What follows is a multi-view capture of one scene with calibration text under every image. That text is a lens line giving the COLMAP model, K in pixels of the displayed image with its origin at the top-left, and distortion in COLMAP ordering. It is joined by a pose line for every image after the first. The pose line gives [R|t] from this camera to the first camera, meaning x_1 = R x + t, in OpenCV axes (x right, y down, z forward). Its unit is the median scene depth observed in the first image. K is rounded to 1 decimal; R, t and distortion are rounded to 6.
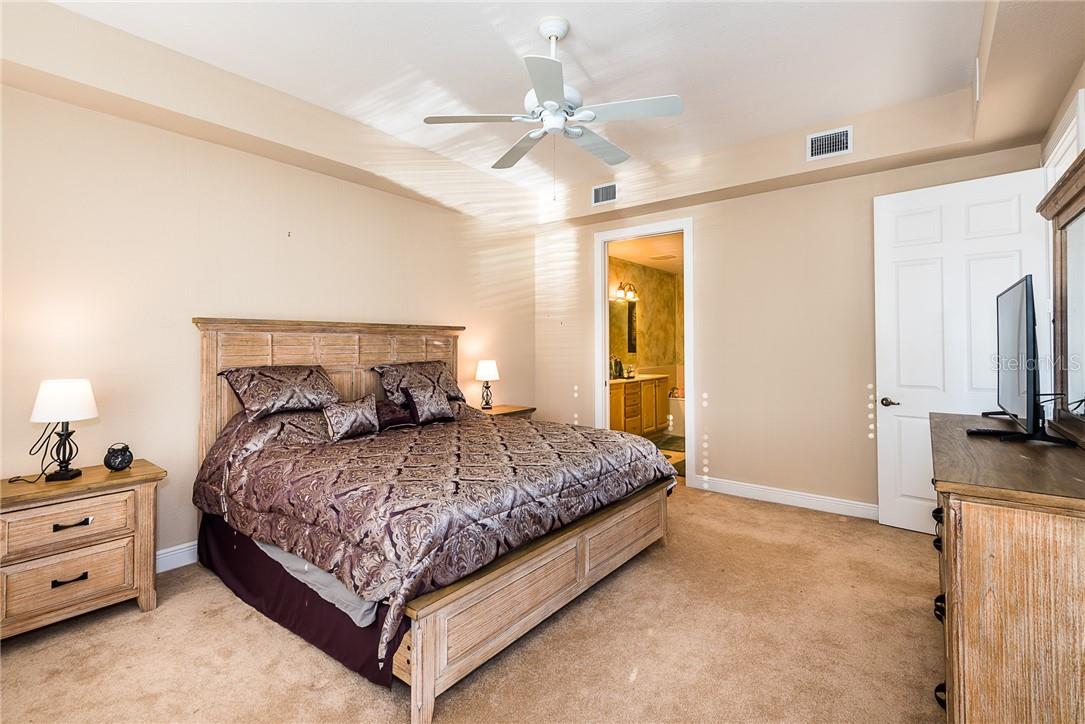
lens RADIAL K [[496.2, 0, 548.1], [0, 496.2, 334.6], [0, 0, 1]] dist [0.015234, -0.003250]
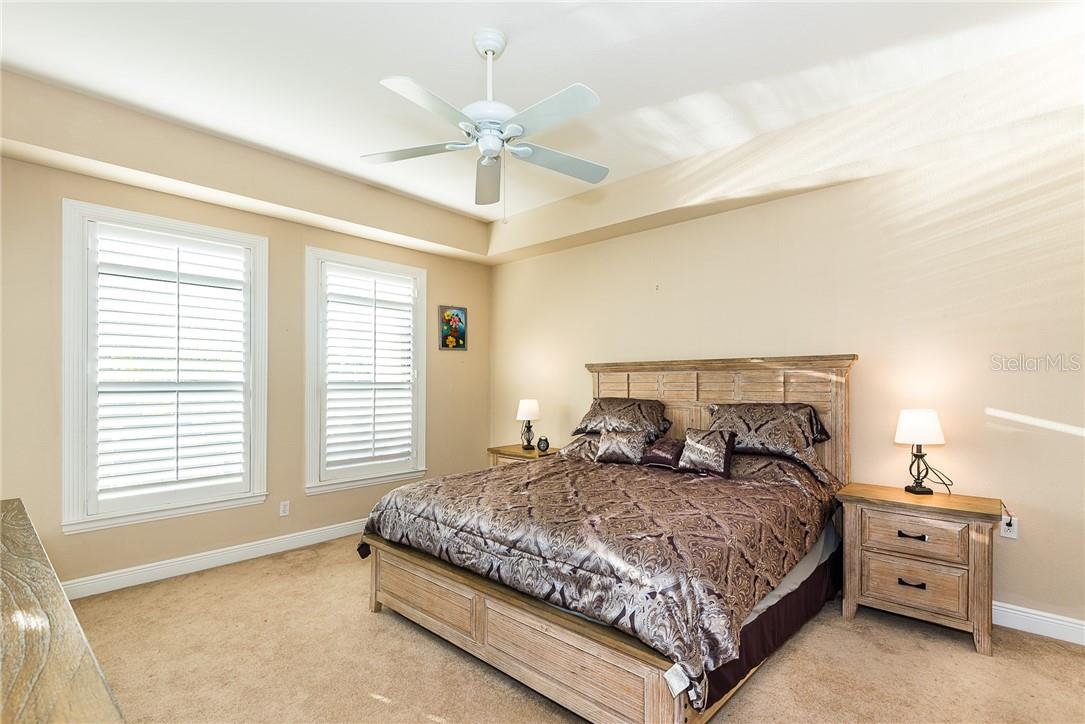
lens RADIAL K [[496.2, 0, 555.8], [0, 496.2, 384.4], [0, 0, 1]] dist [0.015234, -0.003250]
pose [[-0.062672, 0.013350, -0.997945, 0.711955], [0.026122, 0.999590, 0.011731, 0.007374], [0.997692, -0.025333, -0.062995, 0.886011]]
